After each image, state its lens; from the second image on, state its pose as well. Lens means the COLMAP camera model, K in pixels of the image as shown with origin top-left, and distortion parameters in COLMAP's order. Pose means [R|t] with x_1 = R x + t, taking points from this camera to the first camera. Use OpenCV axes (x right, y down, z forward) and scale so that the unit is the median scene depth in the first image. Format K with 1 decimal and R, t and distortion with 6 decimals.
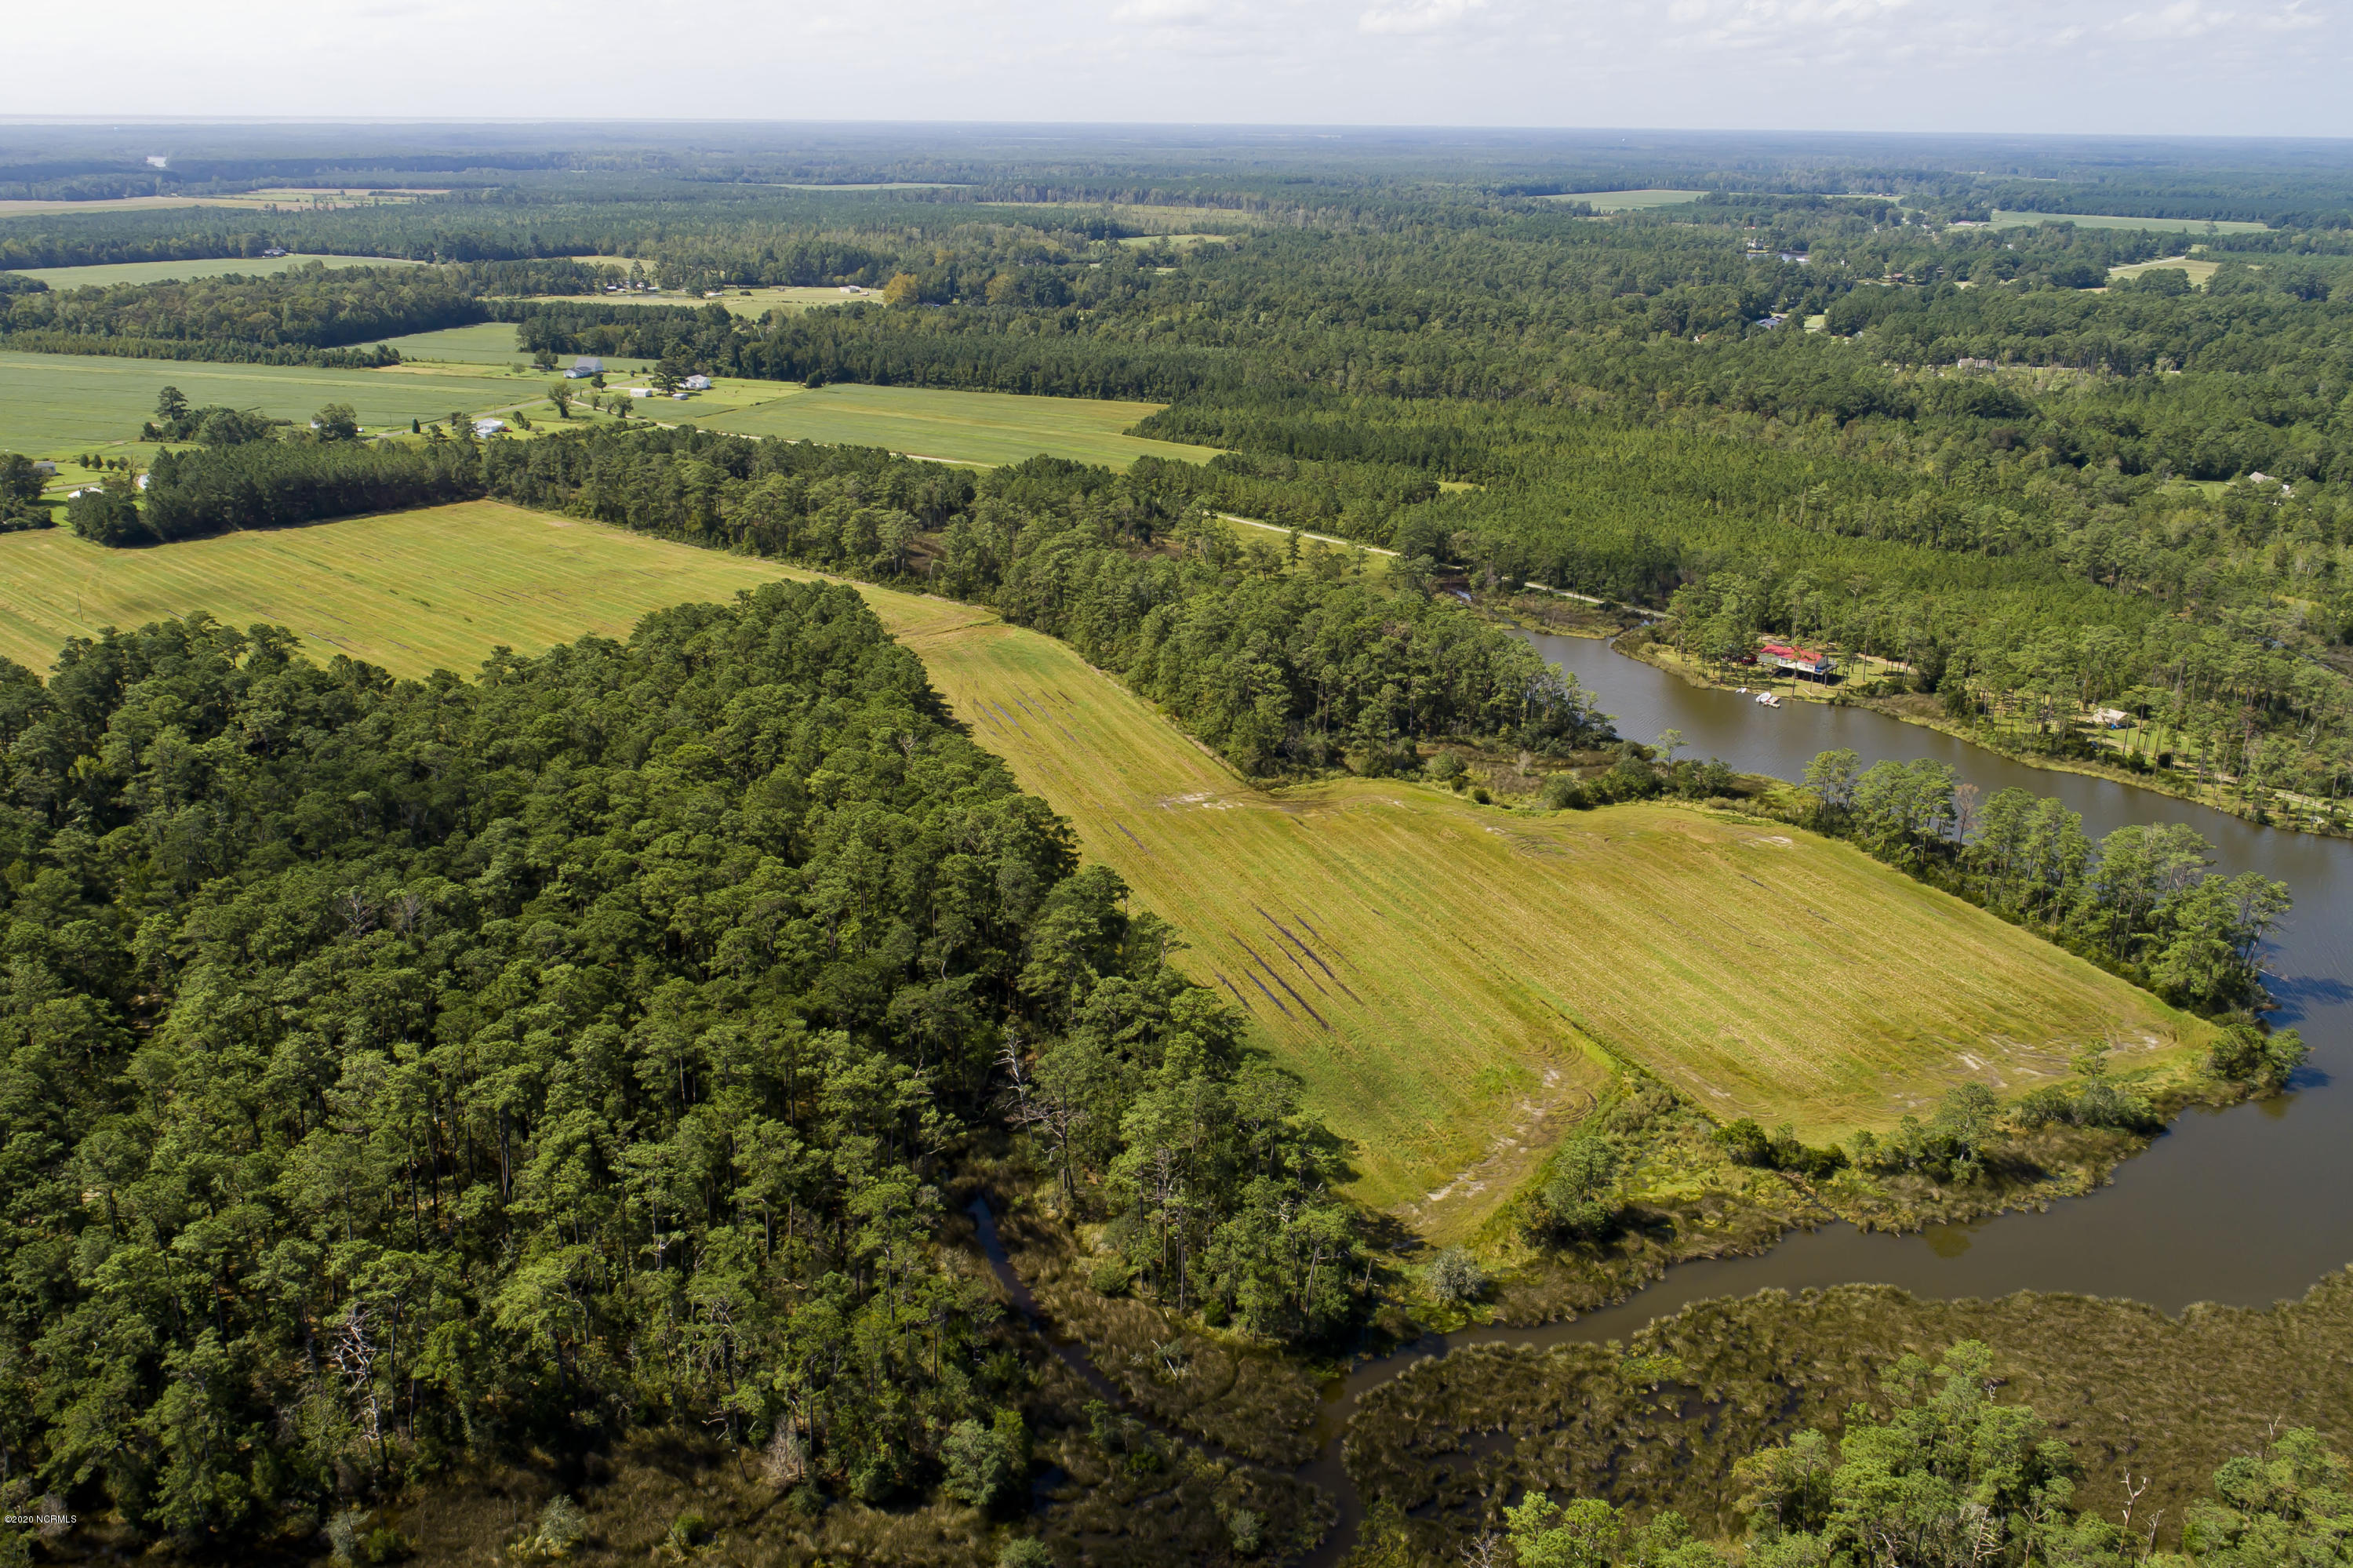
lens RADIAL K [[1837.1, 0, 1189.7], [0, 1837.1, 784.5], [0, 0, 1]] dist [-0.009244, 0.011045]
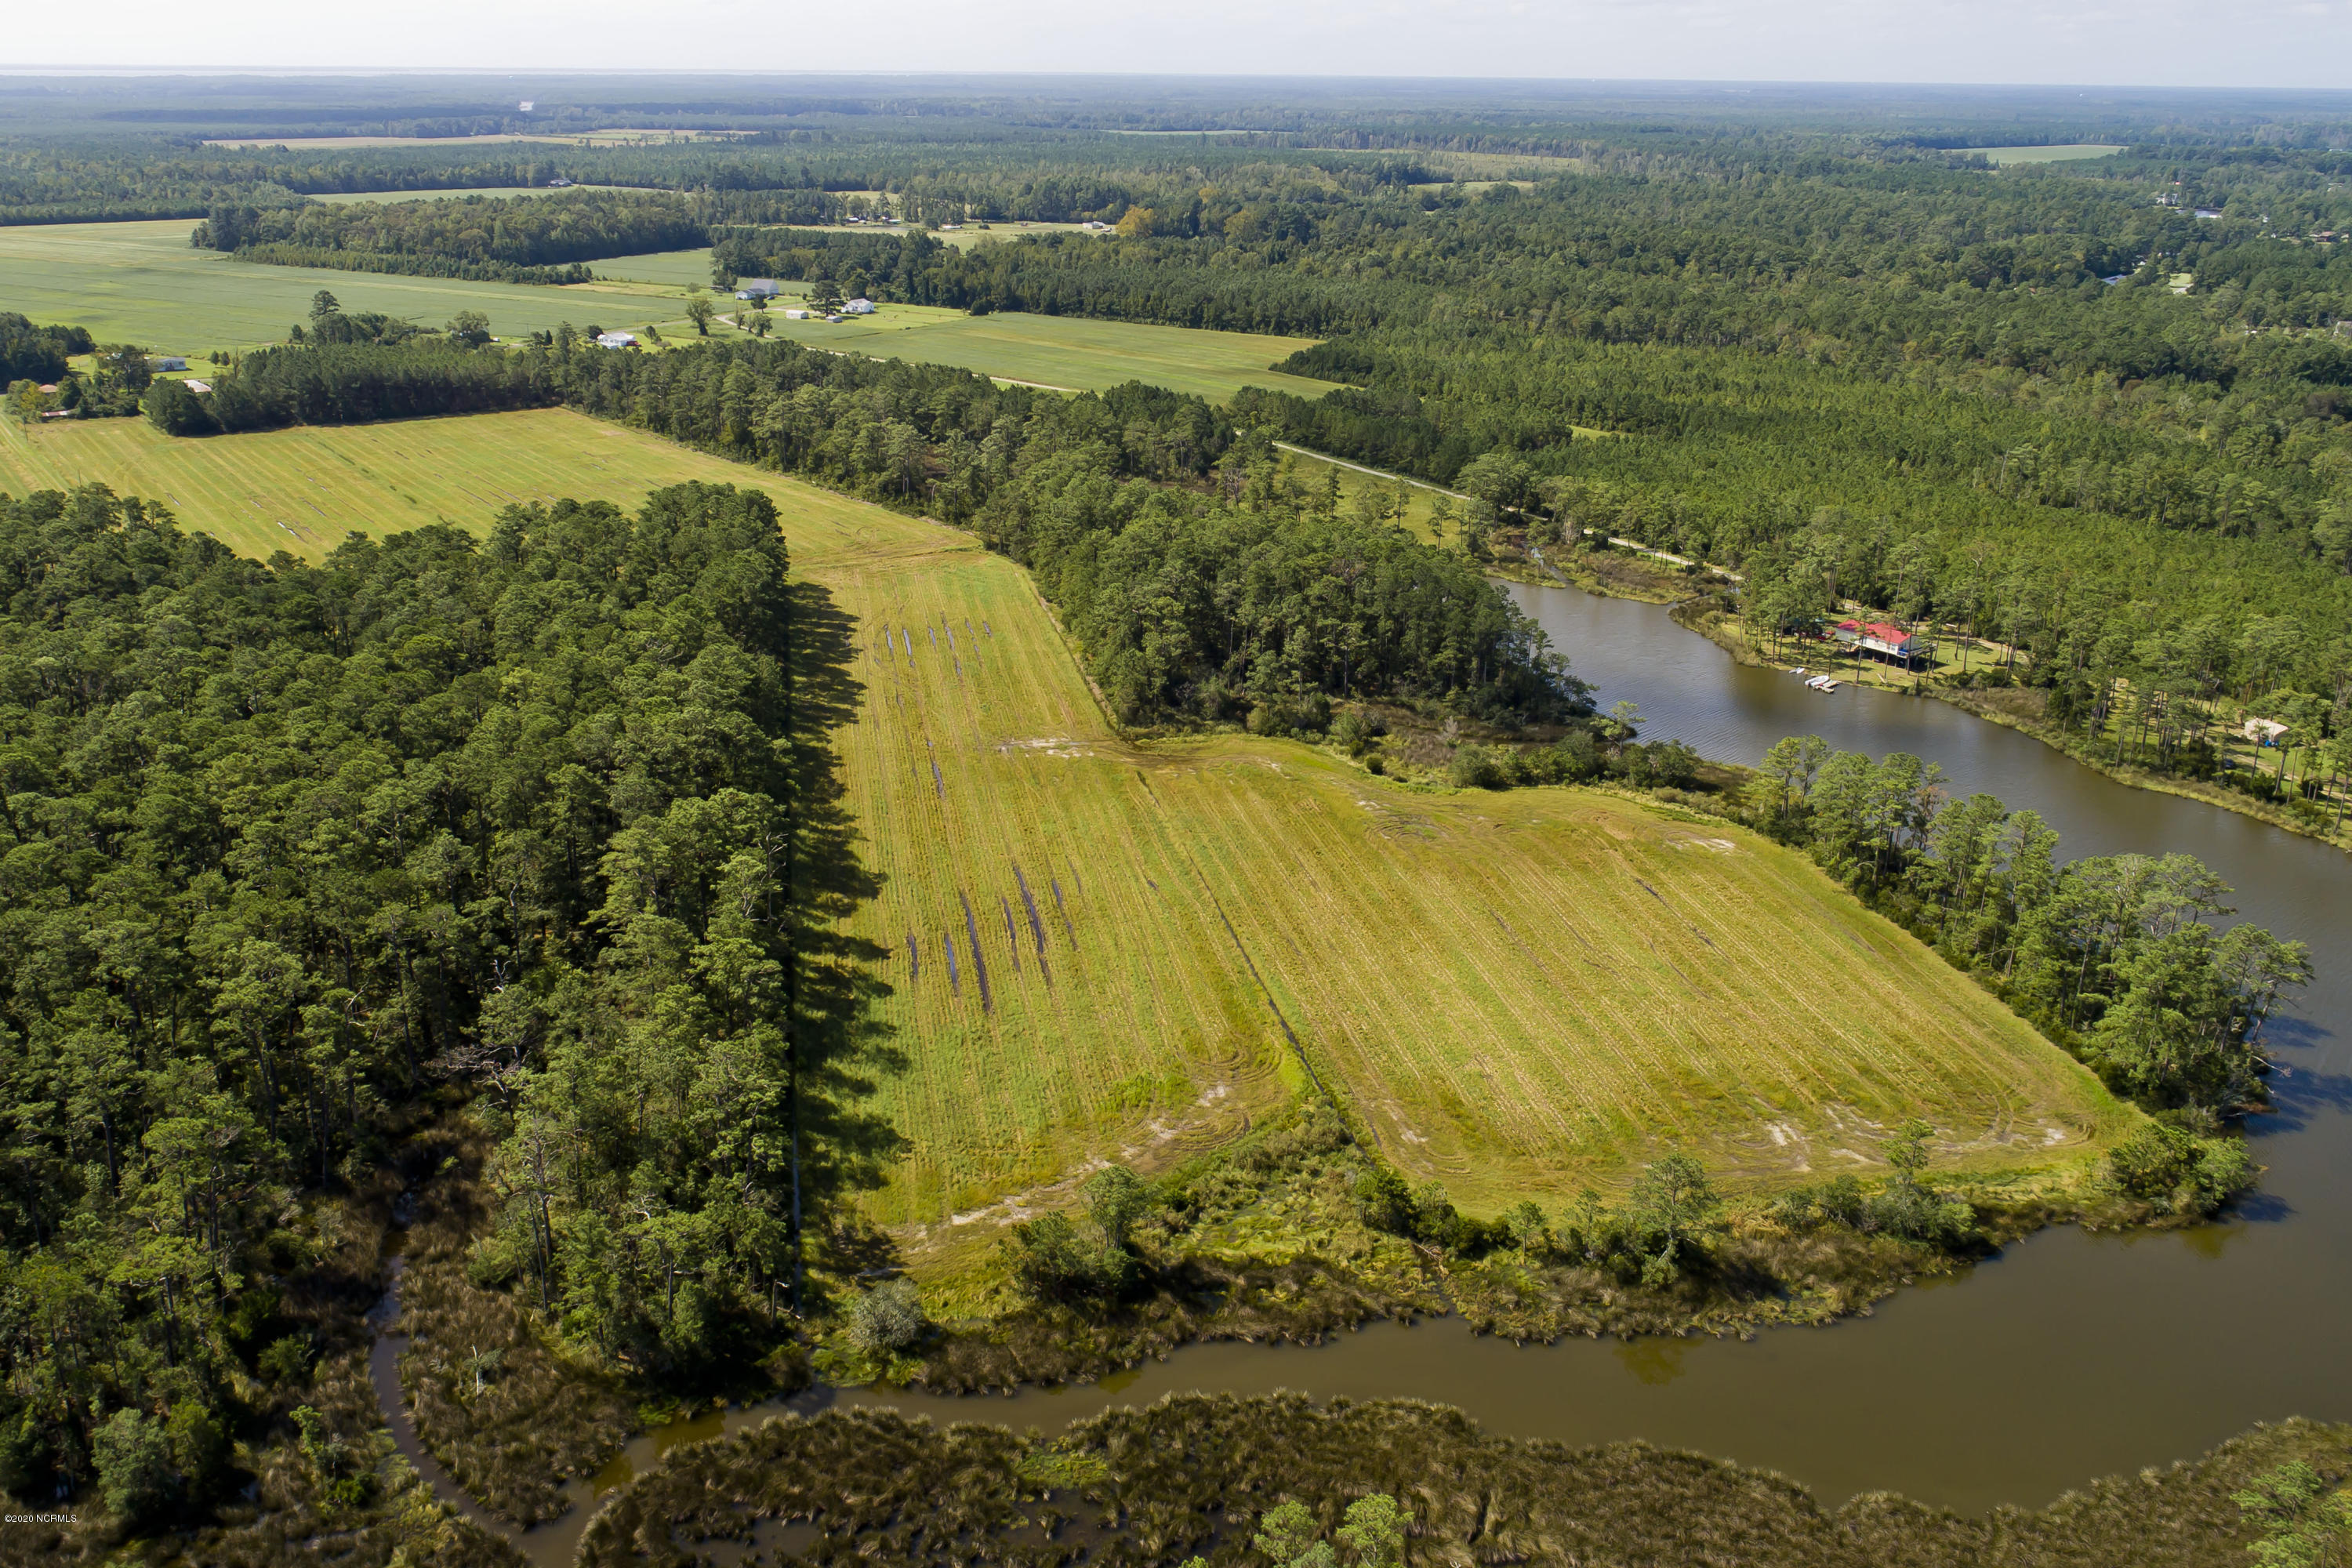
lens RADIAL K [[1943.4, 0, 1168.5], [0, 1943.4, 726.4], [0, 0, 1]] dist [-0.005736, 0.001862]
pose [[0.976867, 0.068373, -0.202621, 0.204209], [-0.073612, 0.997117, -0.018423, 0.010083], [0.200777, 0.032913, 0.979084, 0.097511]]
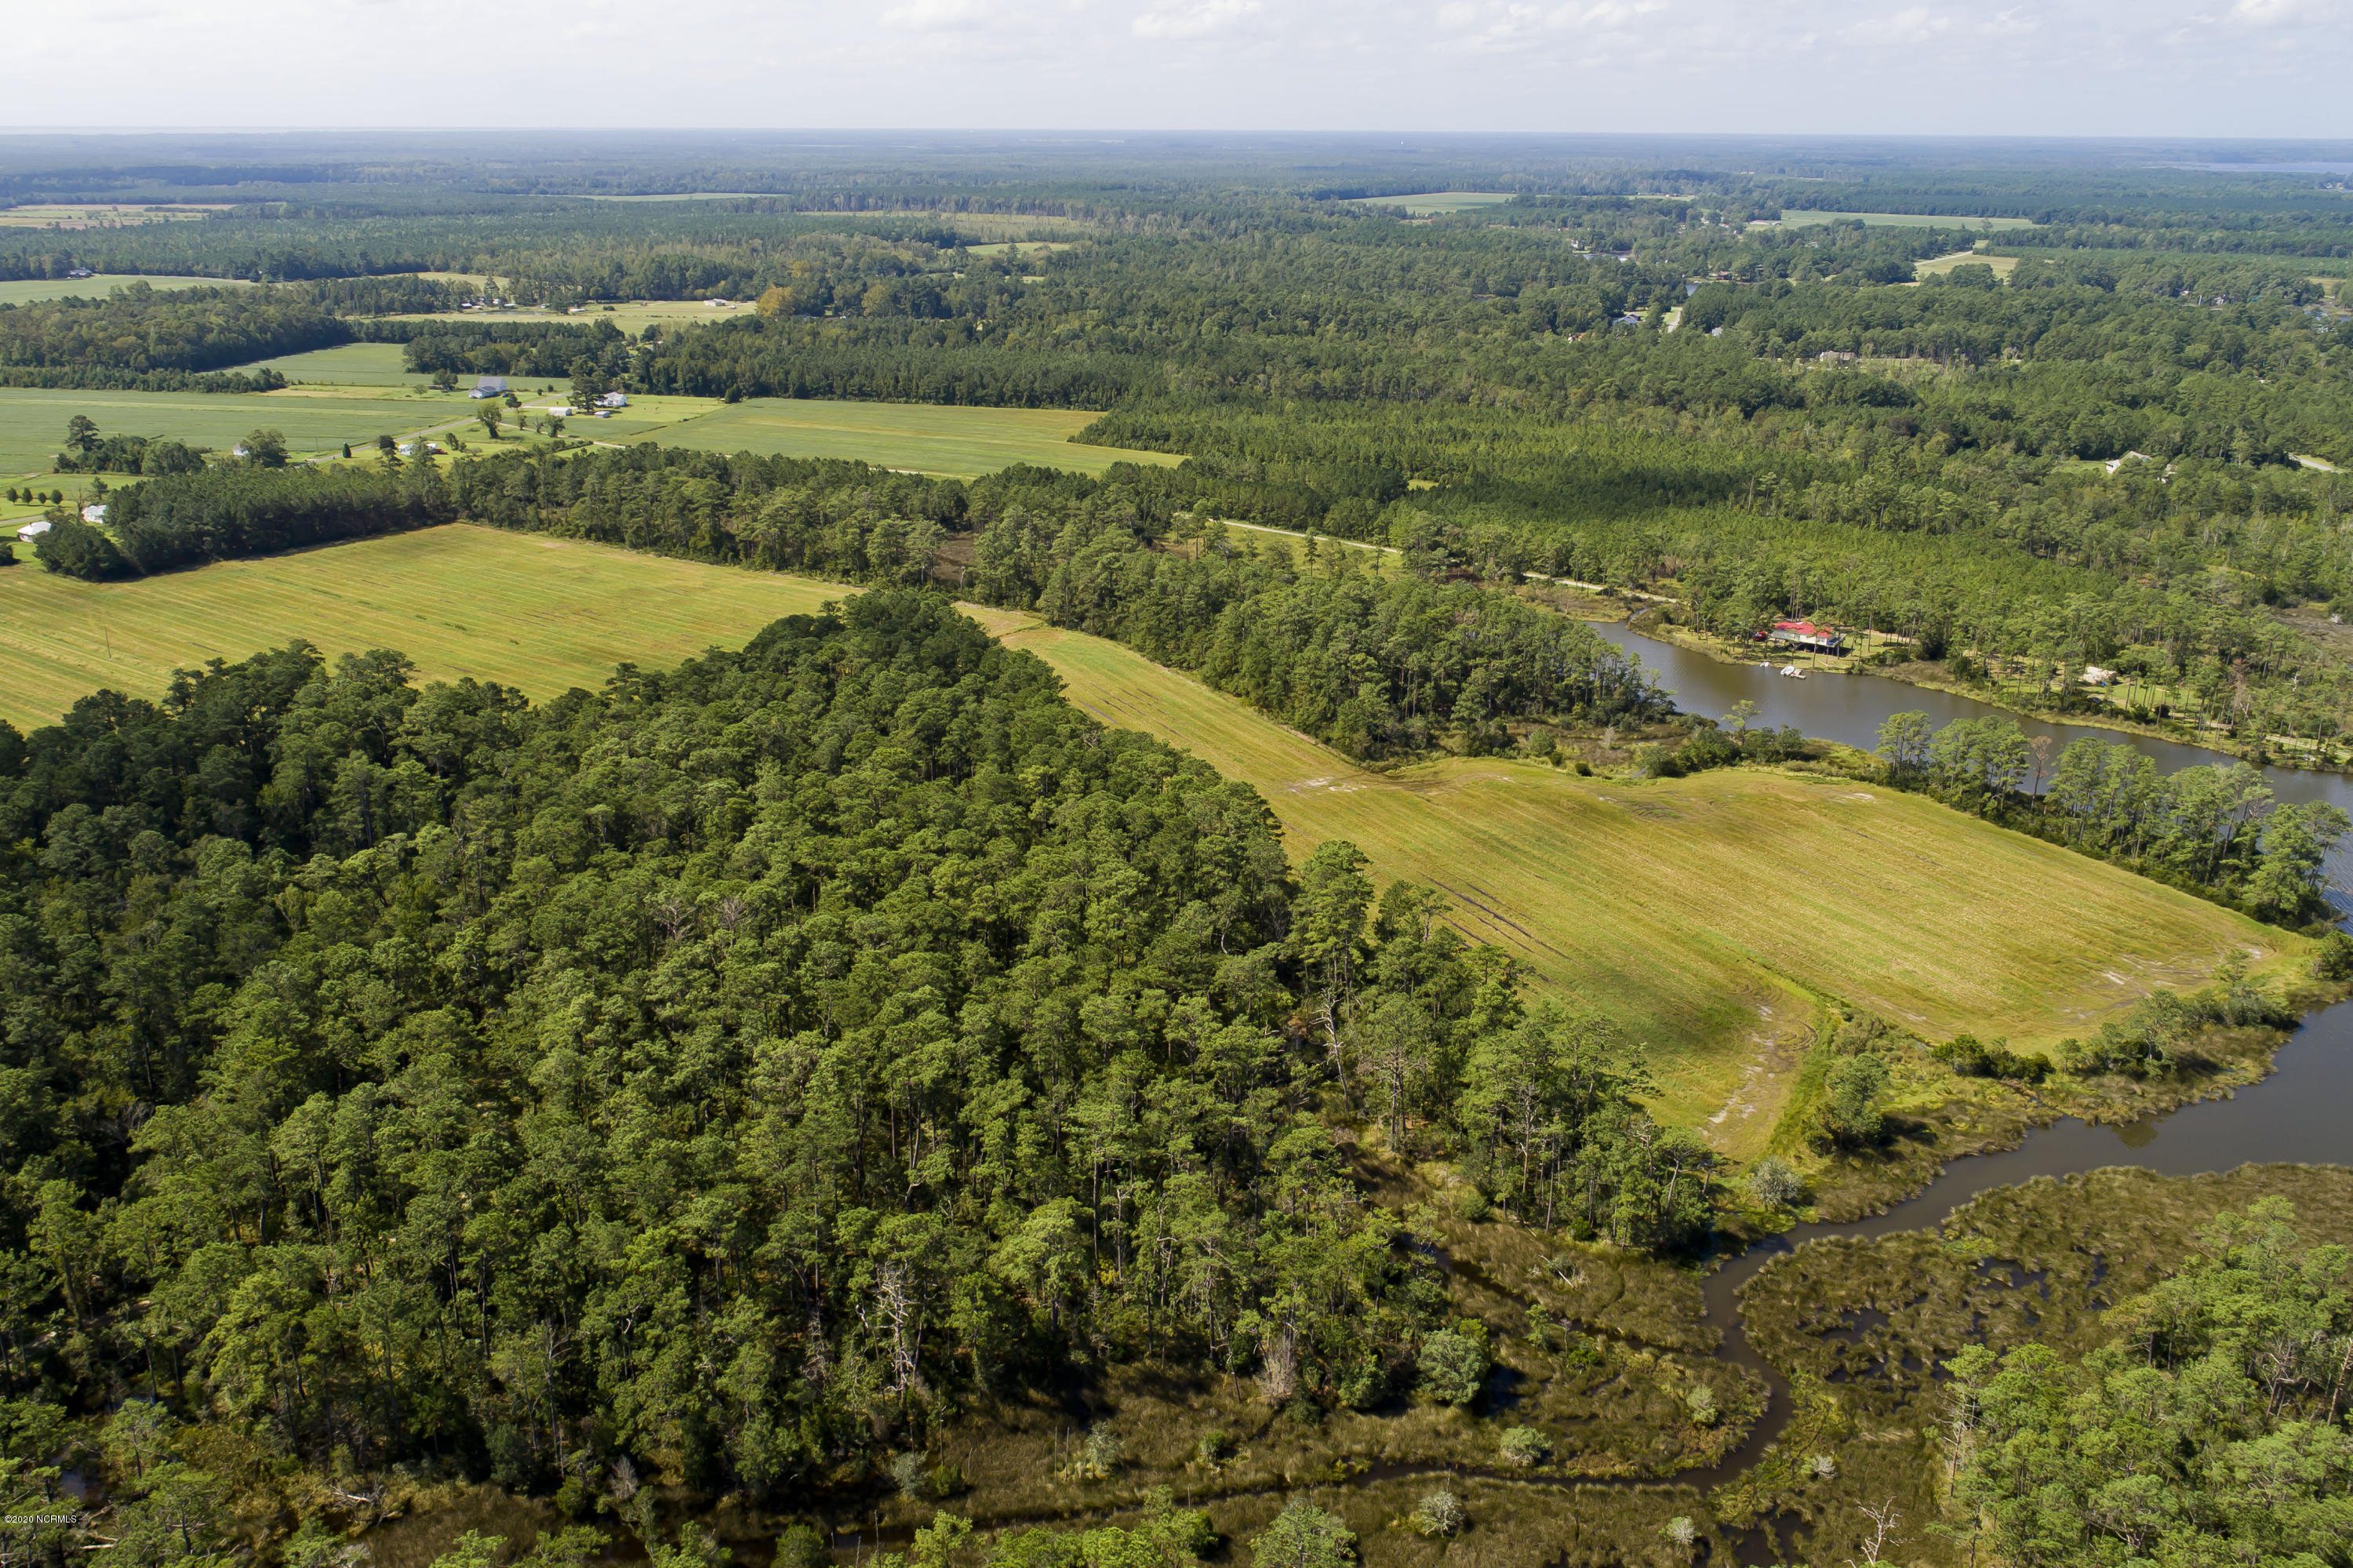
lens RADIAL K [[1856.4, 0, 1180.5], [0, 1856.4, 782.2], [0, 0, 1]] dist [-0.008006, 0.009315]
pose [[0.992955, -0.043996, 0.110024, -0.160867], [0.044706, 0.998992, -0.003996, 0.006546], [-0.109737, 0.008886, 0.993921, -0.039421]]
